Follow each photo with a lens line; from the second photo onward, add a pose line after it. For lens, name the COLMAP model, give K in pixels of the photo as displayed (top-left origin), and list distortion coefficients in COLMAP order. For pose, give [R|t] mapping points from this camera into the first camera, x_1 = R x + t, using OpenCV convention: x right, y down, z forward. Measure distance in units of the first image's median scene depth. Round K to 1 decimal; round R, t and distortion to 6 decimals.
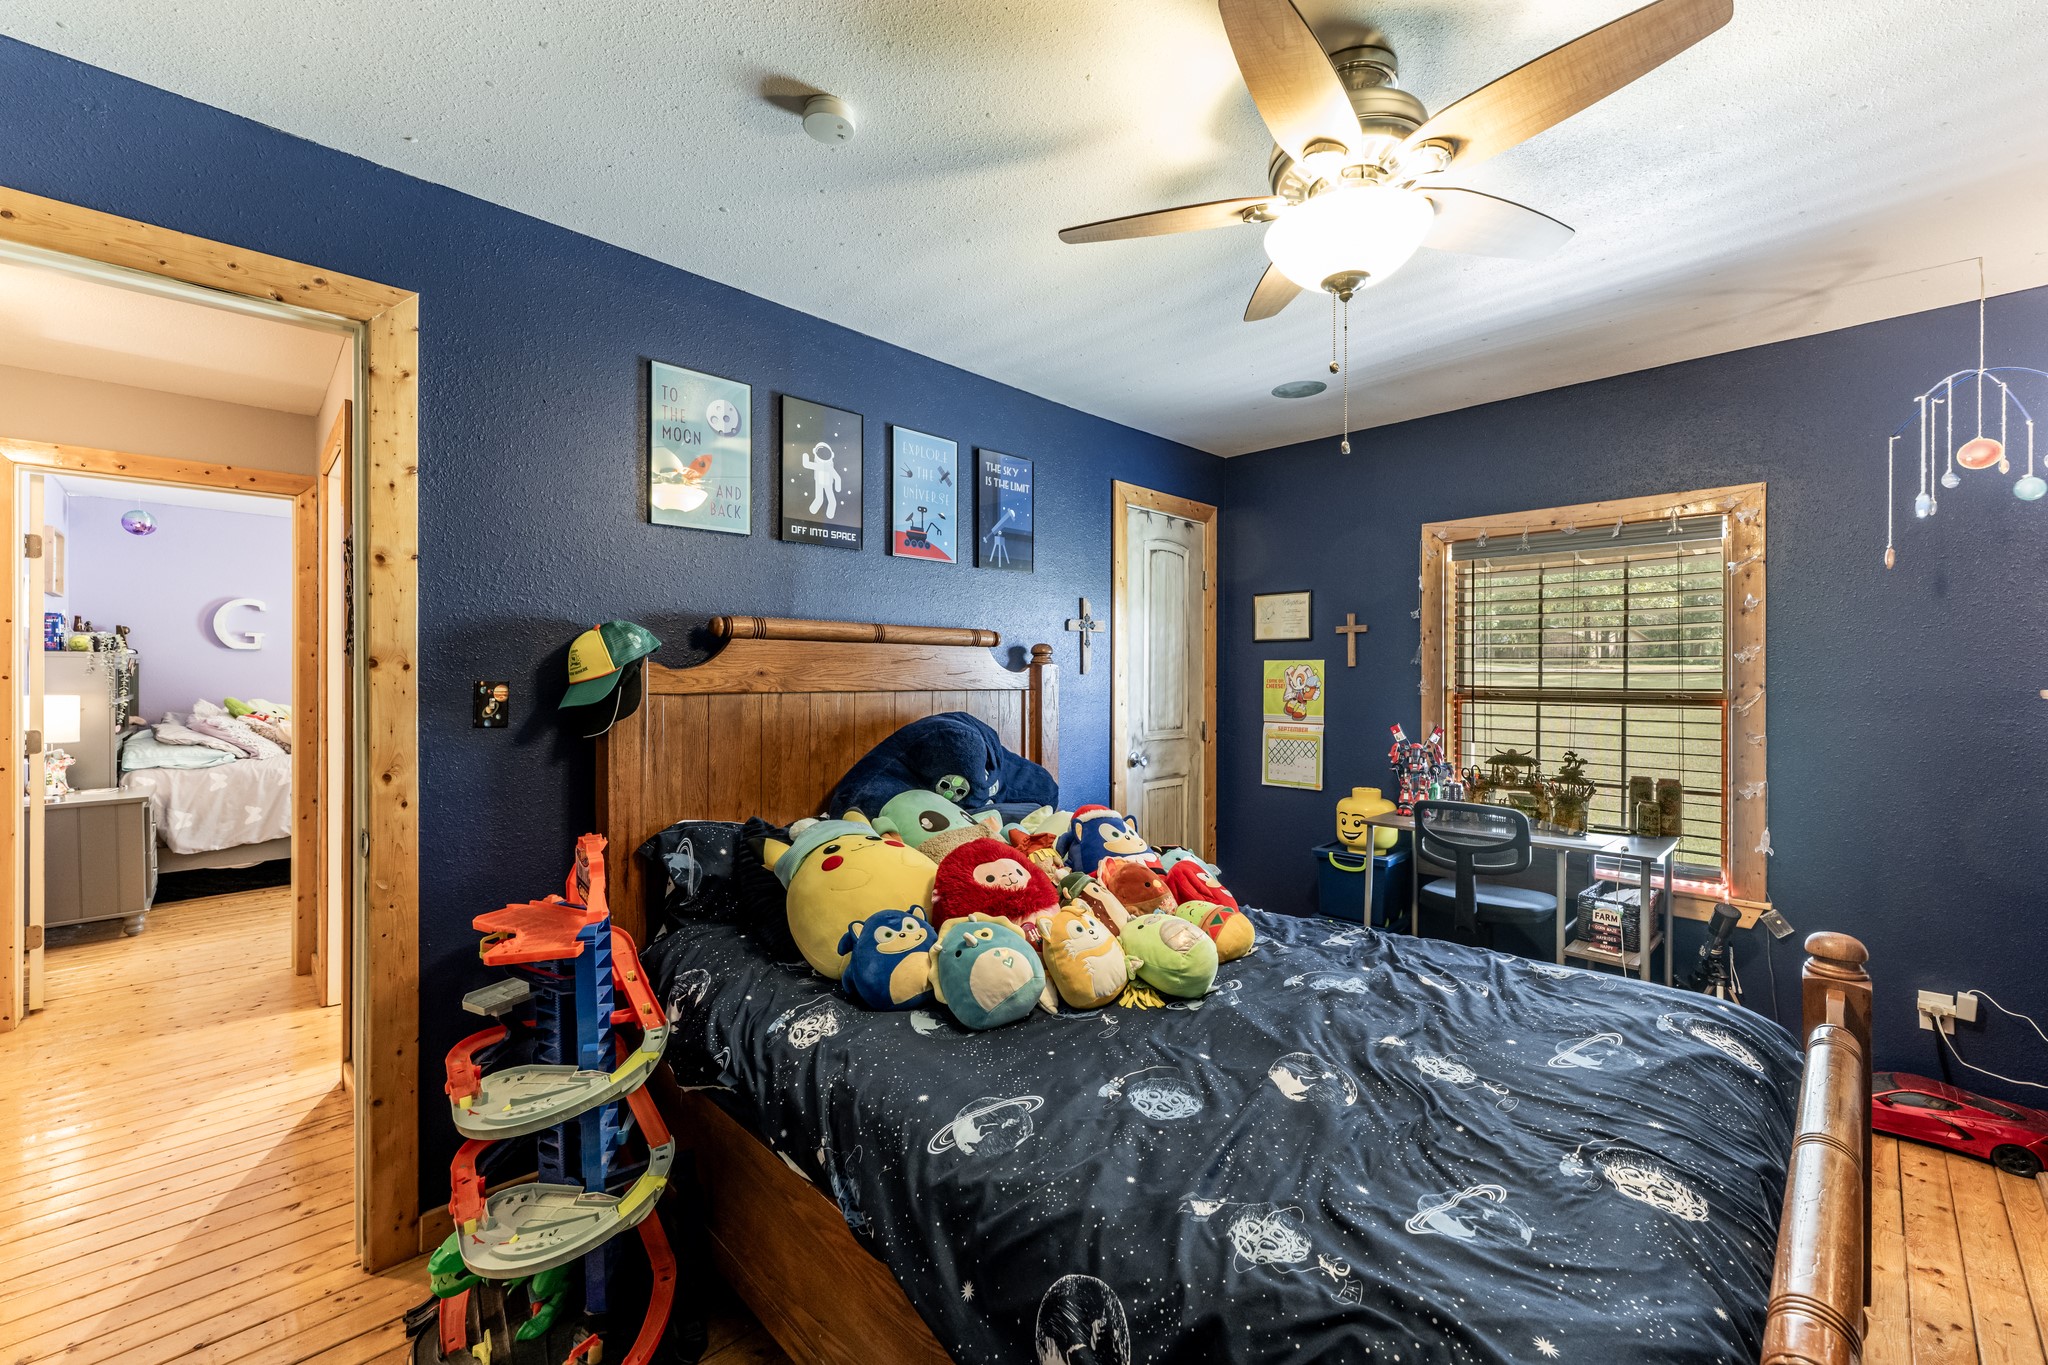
lens RADIAL K [[829.3, 0, 1031.2], [0, 829.3, 682.1], [0, 0, 1]] dist [-0.002543, 0.000112]
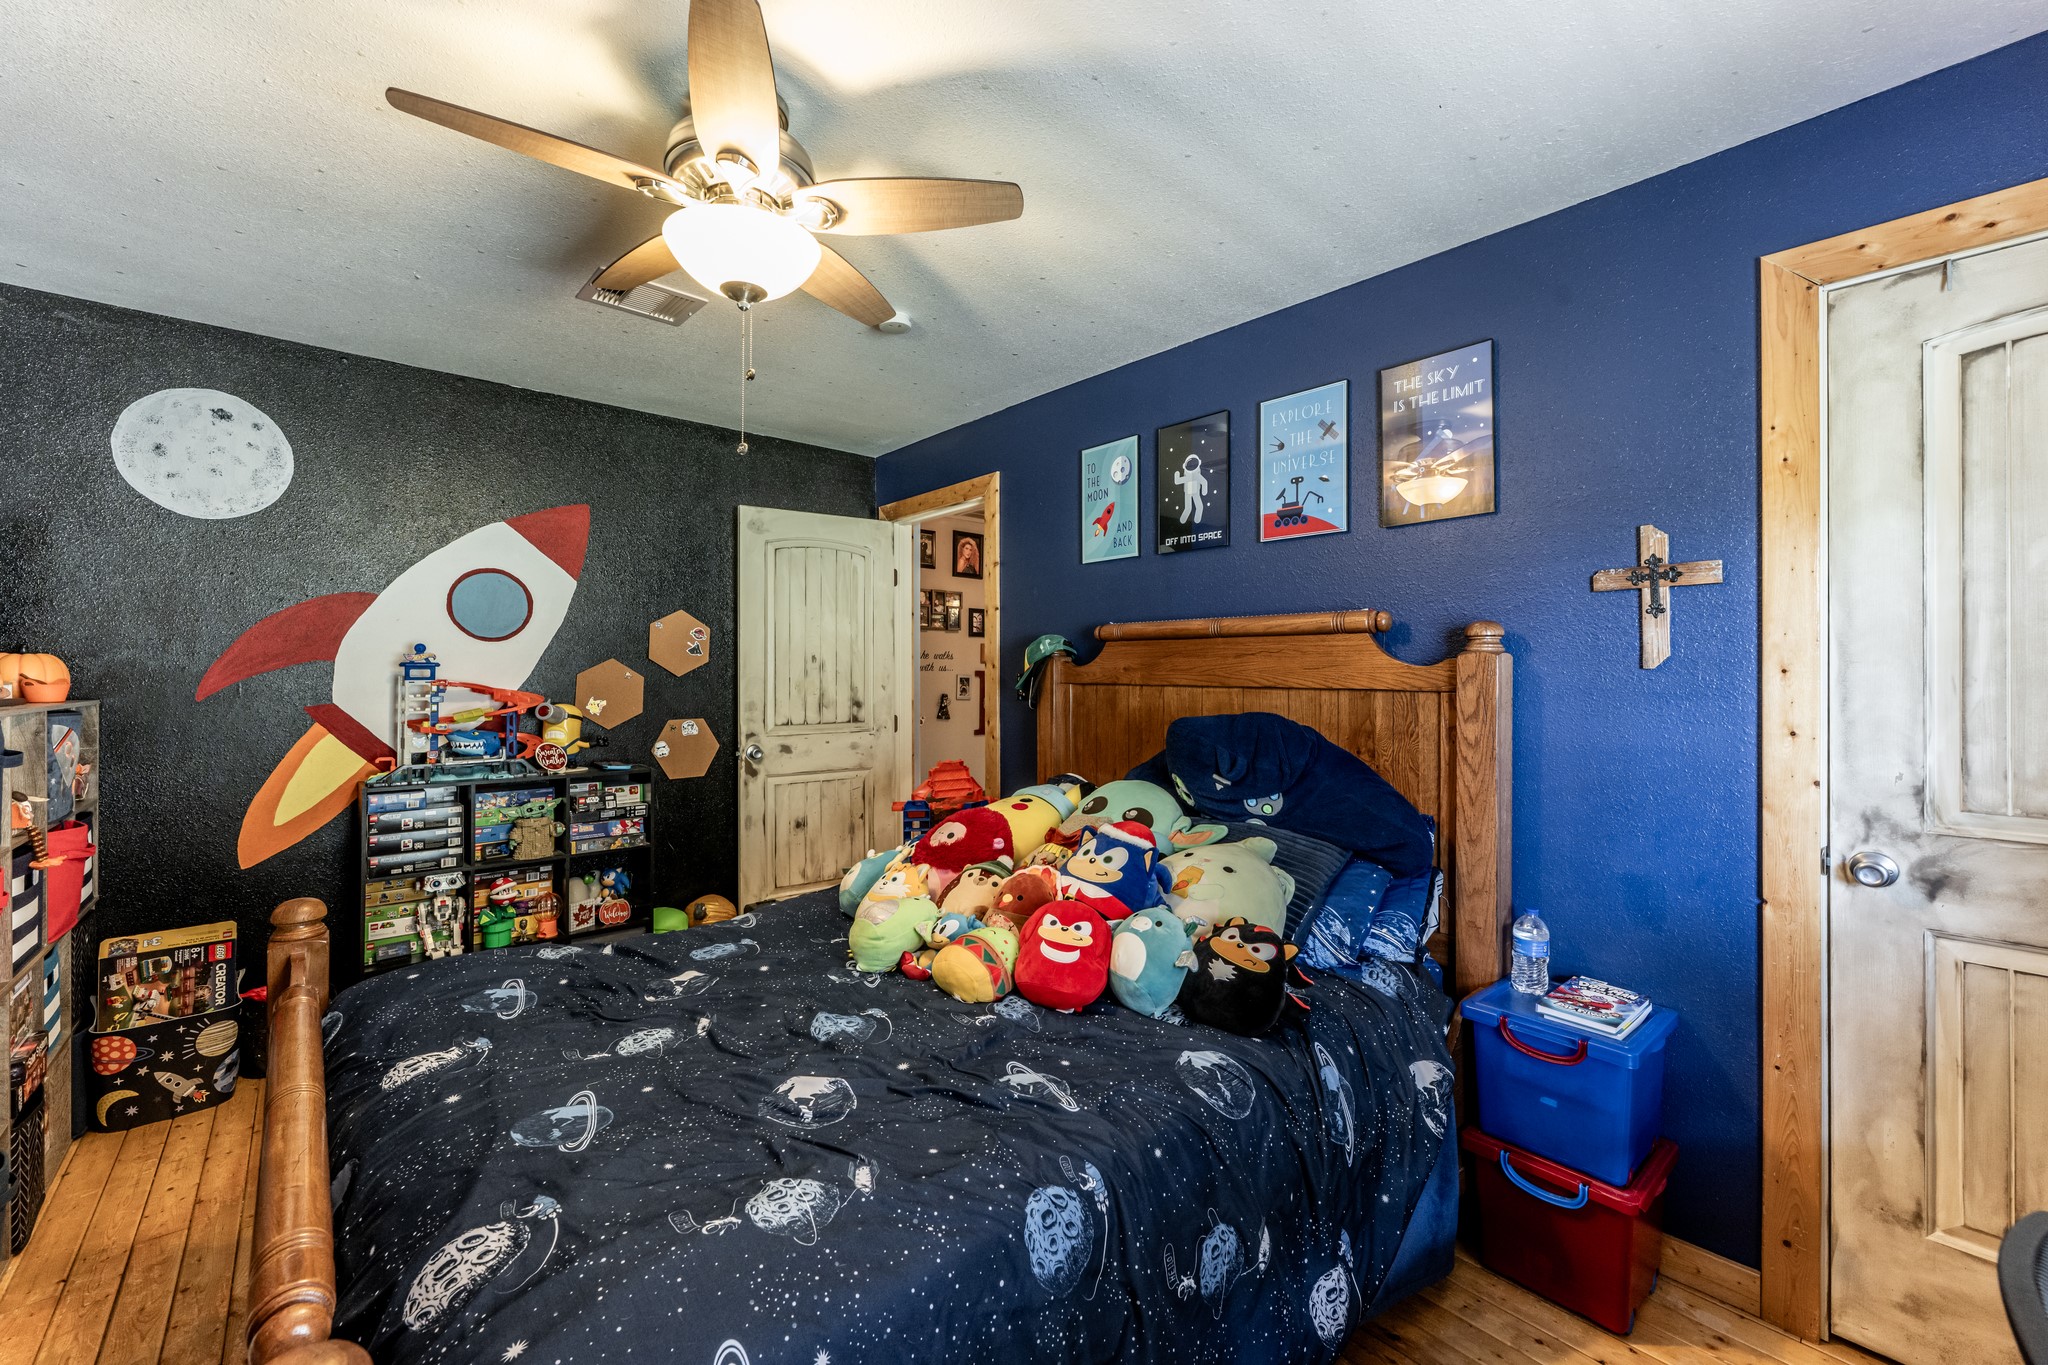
lens RADIAL K [[829.3, 0, 1045.3], [0, 829.3, 666.6], [0, 0, 1]] dist [-0.002543, 0.000112]
pose [[-0.054514, -0.003173, -0.998508, 0.834154], [-0.007489, 0.999968, -0.002769, -0.009061], [0.998485, 0.007327, -0.054536, 0.870891]]
